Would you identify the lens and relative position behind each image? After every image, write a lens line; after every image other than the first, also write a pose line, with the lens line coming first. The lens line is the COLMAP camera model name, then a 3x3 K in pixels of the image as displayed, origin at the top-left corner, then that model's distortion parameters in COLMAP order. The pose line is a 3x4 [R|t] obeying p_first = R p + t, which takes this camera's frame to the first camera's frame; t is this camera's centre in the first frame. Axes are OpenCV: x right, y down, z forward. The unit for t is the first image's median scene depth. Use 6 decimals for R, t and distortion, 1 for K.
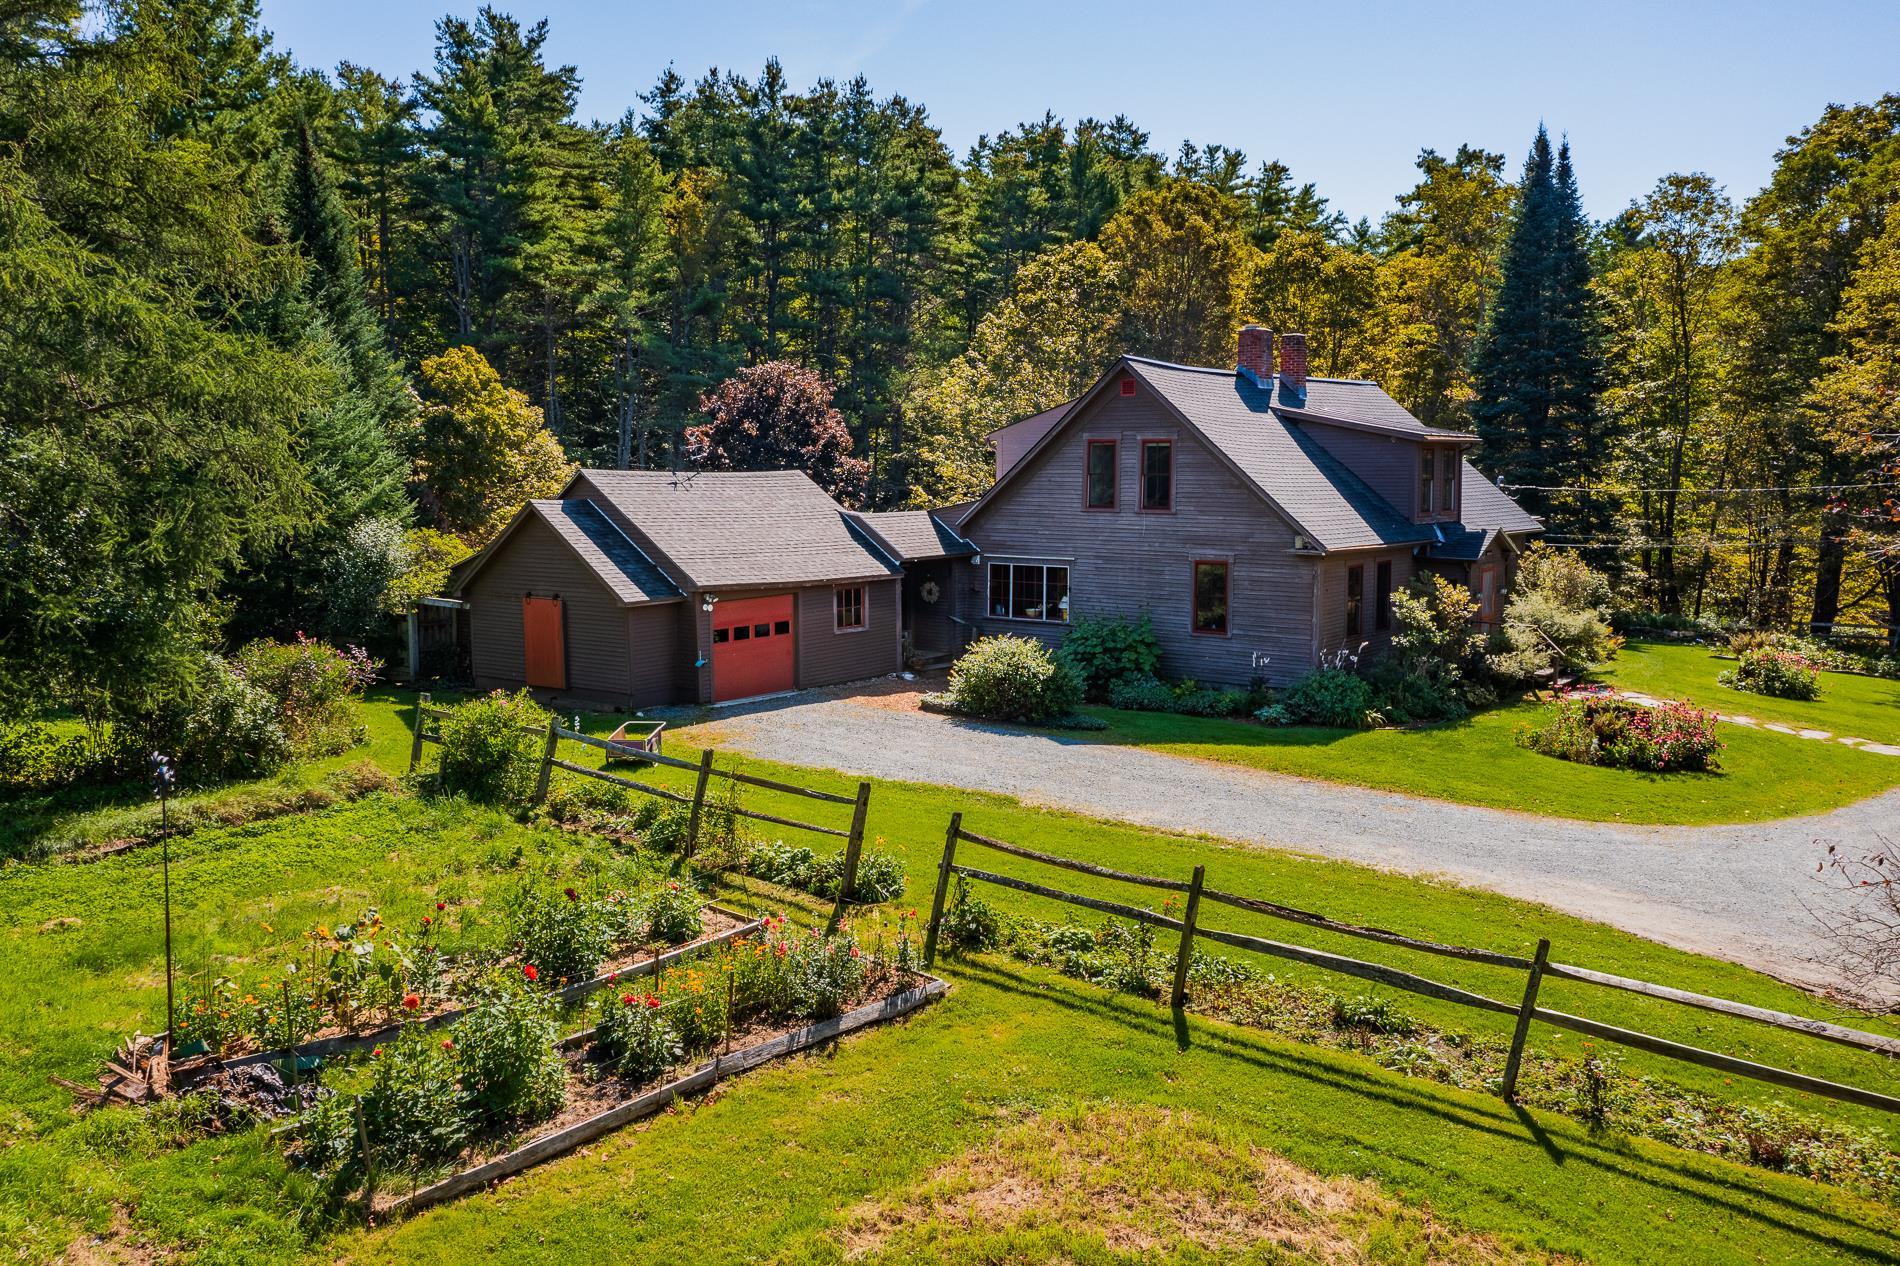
lens RADIAL K [[1541.3, 0, 950.0], [0, 1541.3, 633.0], [0, 0, 1]] dist [-0.002252, -0.003464]
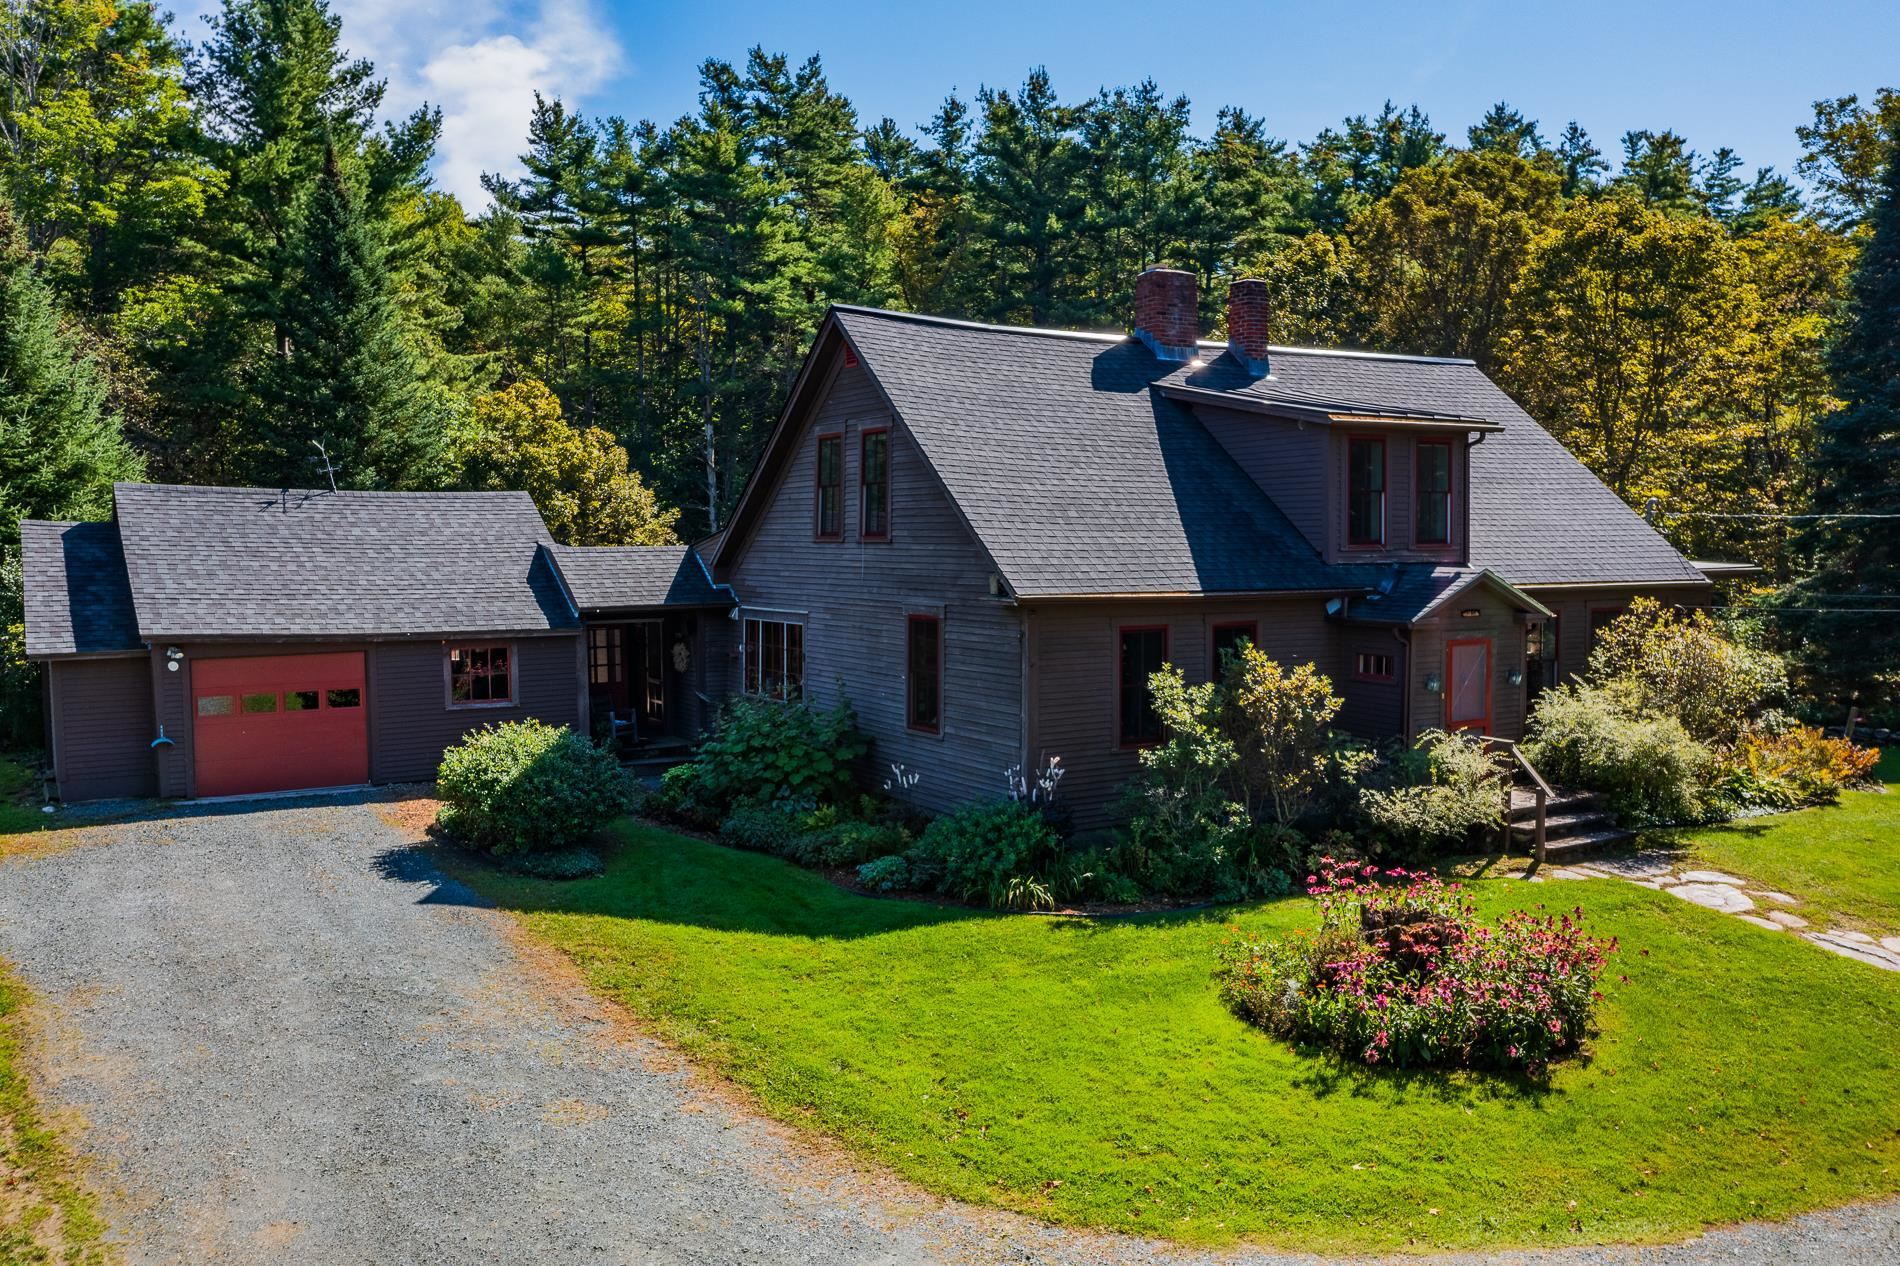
lens RADIAL K [[1541.3, 0, 950.0], [0, 1541.3, 633.0], [0, 0, 1]] dist [-0.002252, -0.003464]
pose [[0.936605, 0.019218, -0.349860, 0.176283], [-0.036484, 0.998416, -0.042827, -0.005710], [0.348483, 0.052876, 0.935823, 0.182394]]
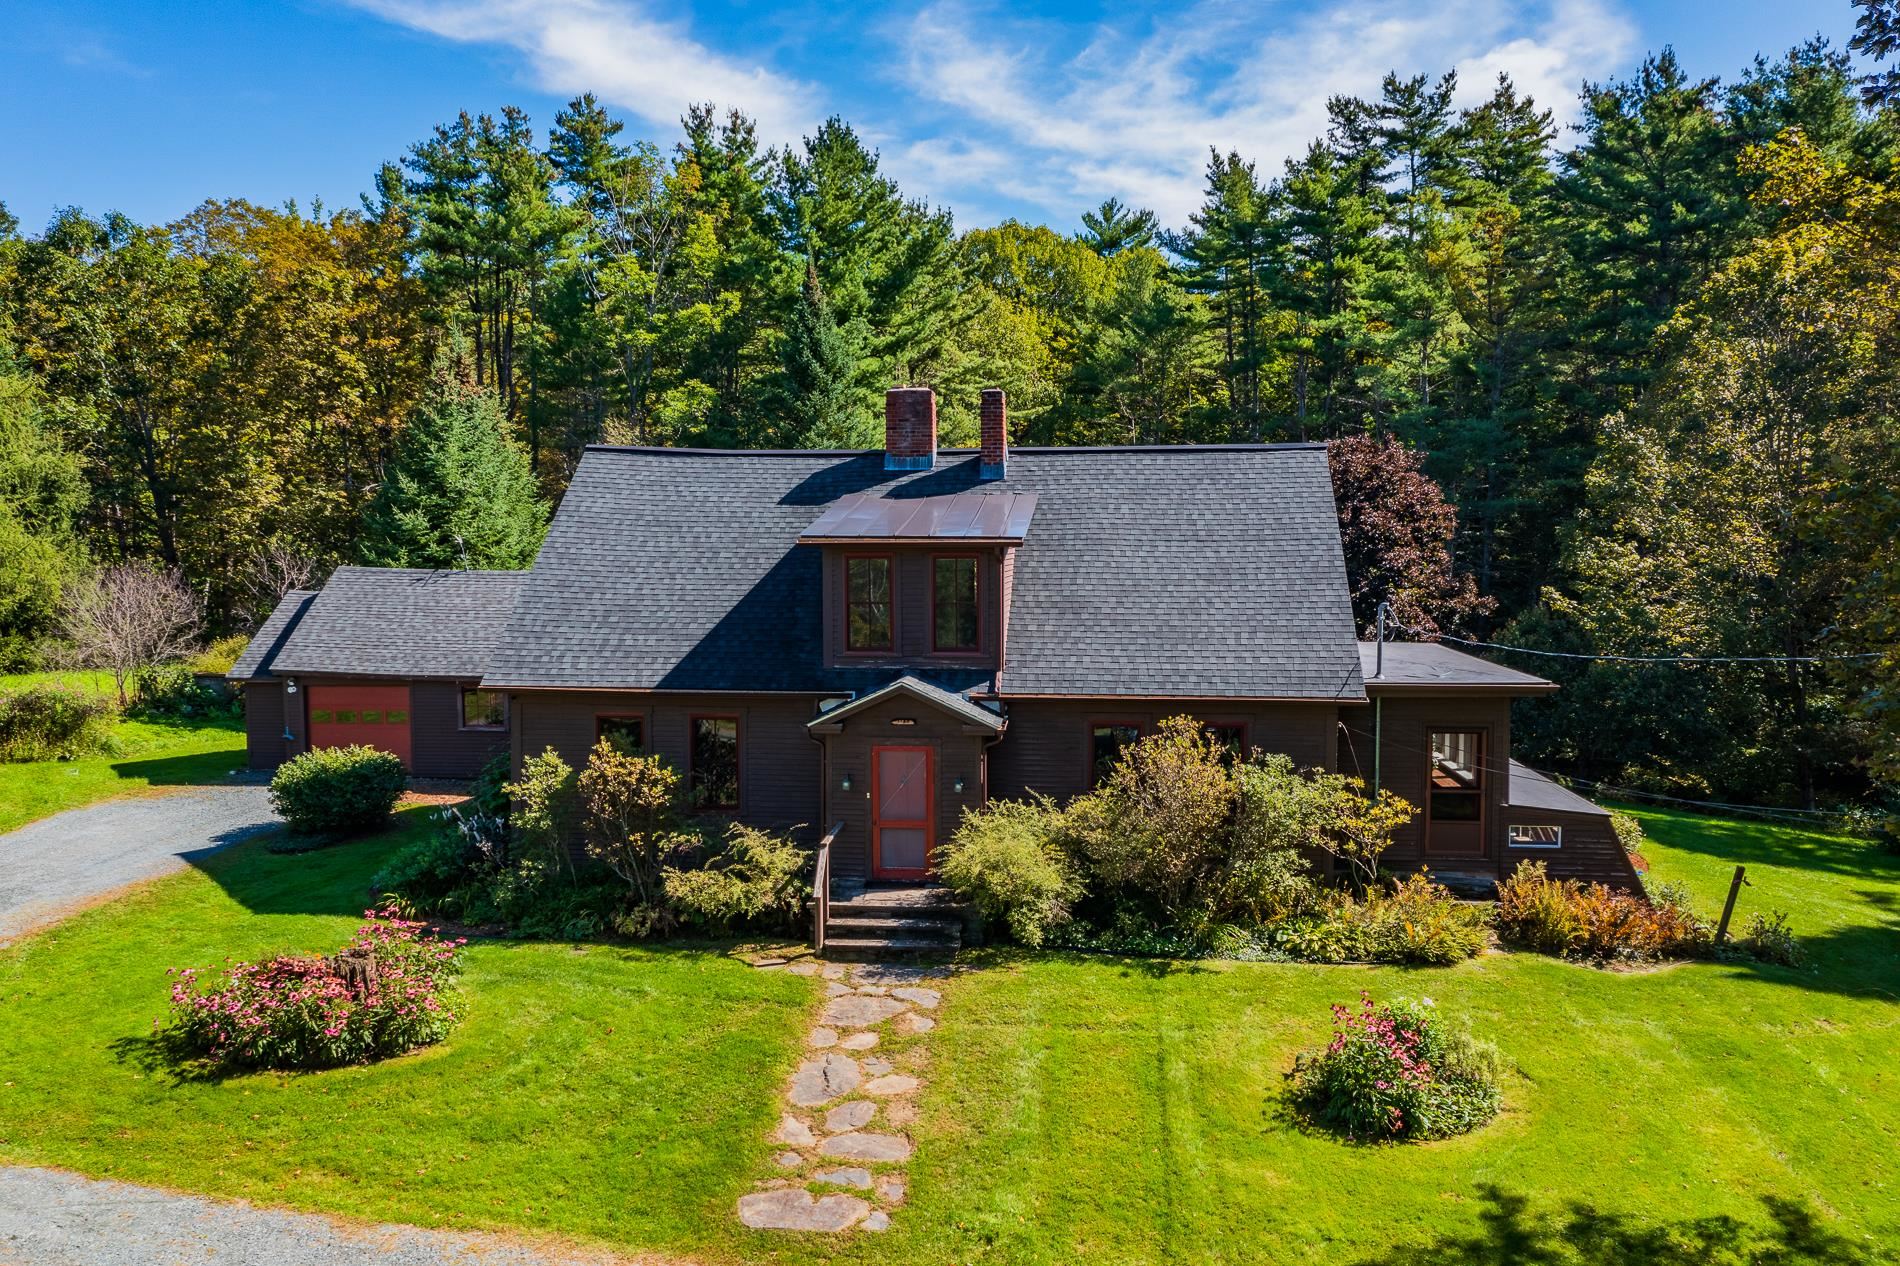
lens RADIAL K [[1541.3, 0, 950.0], [0, 1541.3, 633.0], [0, 0, 1]] dist [-0.002252, -0.003464]
pose [[0.537415, 0.054762, -0.841538, 0.423629], [-0.096663, 0.995313, 0.003038, -0.043622], [0.837760, 0.079713, 0.540189, 0.320283]]
